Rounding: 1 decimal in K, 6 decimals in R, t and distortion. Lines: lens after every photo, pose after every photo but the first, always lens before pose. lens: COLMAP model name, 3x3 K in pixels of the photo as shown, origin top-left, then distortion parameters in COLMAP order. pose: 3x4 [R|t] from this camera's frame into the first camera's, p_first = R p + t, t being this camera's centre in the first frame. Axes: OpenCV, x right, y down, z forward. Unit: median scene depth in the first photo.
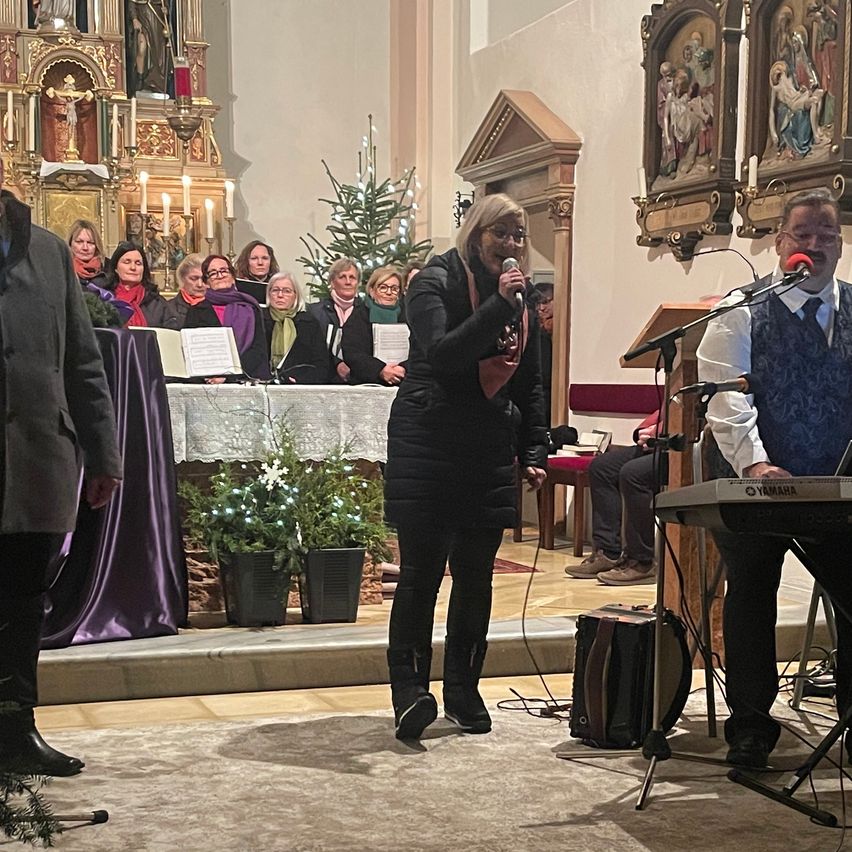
lens RADIAL K [[929.7, 0, 426.4], [0, 929.7, 425.1], [0, 0, 1]] dist [0.017933, 0.000000]
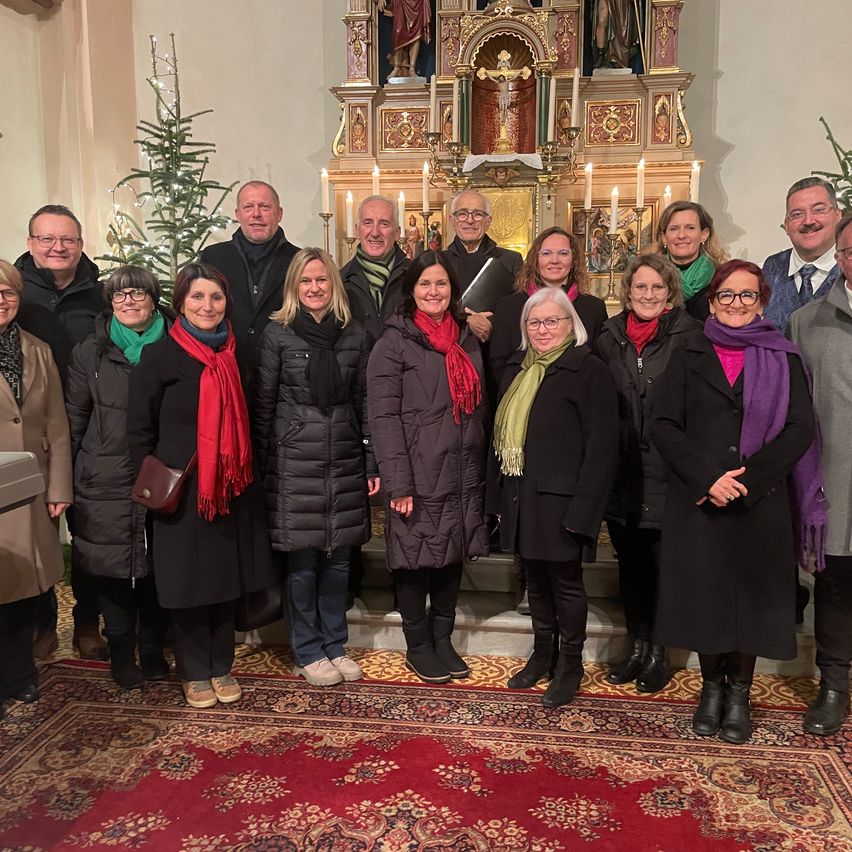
lens RADIAL K [[929.7, 0, 425.5], [0, 929.7, 426.0], [0, 0, 1]] dist [0.017933, 0.000000]
pose [[0.875971, 0.051152, -0.479644, -0.018881], [-0.049390, 0.998647, 0.016301, -0.039847], [0.479828, 0.009410, 0.877312, 0.203520]]
